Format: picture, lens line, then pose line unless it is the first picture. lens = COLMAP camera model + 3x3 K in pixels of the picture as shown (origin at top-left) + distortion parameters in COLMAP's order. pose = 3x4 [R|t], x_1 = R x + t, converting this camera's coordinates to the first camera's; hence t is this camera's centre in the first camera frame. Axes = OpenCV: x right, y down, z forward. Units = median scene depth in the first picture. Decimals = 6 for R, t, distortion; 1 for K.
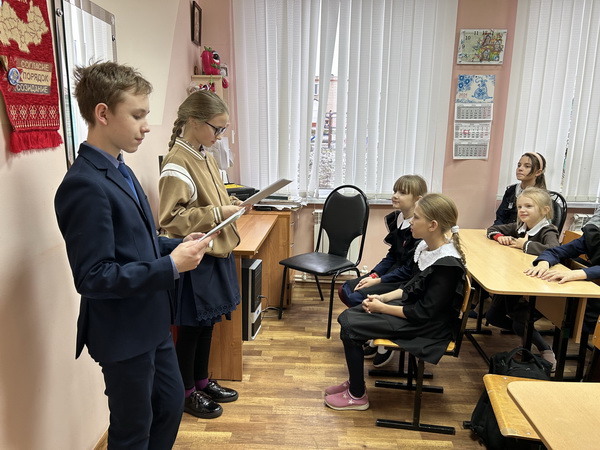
lens RADIAL K [[462.2, 0, 300.0], [0, 462.2, 225.0], [0, 0, 1]] dist [0.058441, -0.051121]
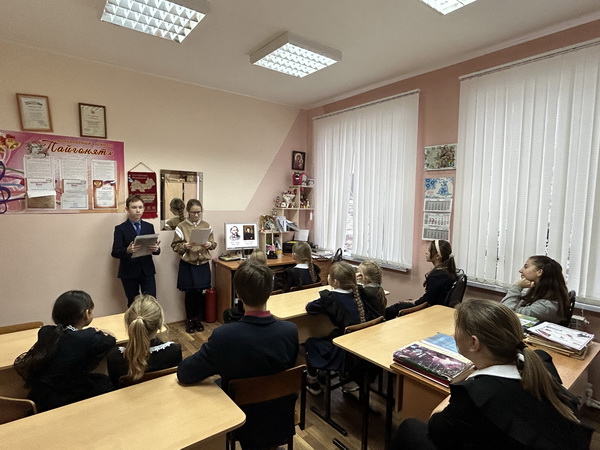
lens RADIAL K [[340.6, 0, 296.5], [0, 340.6, 226.1], [0, 0, 1]] dist [-0.000627, -0.000284]
pose [[0.623495, 0.062340, -0.779338, 0.875551], [-0.171706, 0.983397, -0.058707, -0.063650], [0.762740, 0.170420, 0.623847, 0.125204]]
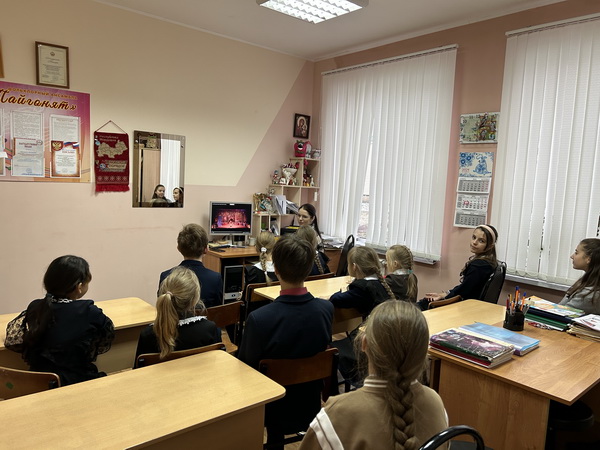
lens RADIAL K [[462.2, 0, 300.0], [0, 462.2, 225.0], [0, 0, 1]] dist [0.058441, -0.051121]
pose [[0.664369, 0.094652, -0.741387, 0.925478], [-0.193607, 0.979885, -0.048393, -0.020844], [0.721894, 0.175689, 0.669330, -0.001495]]
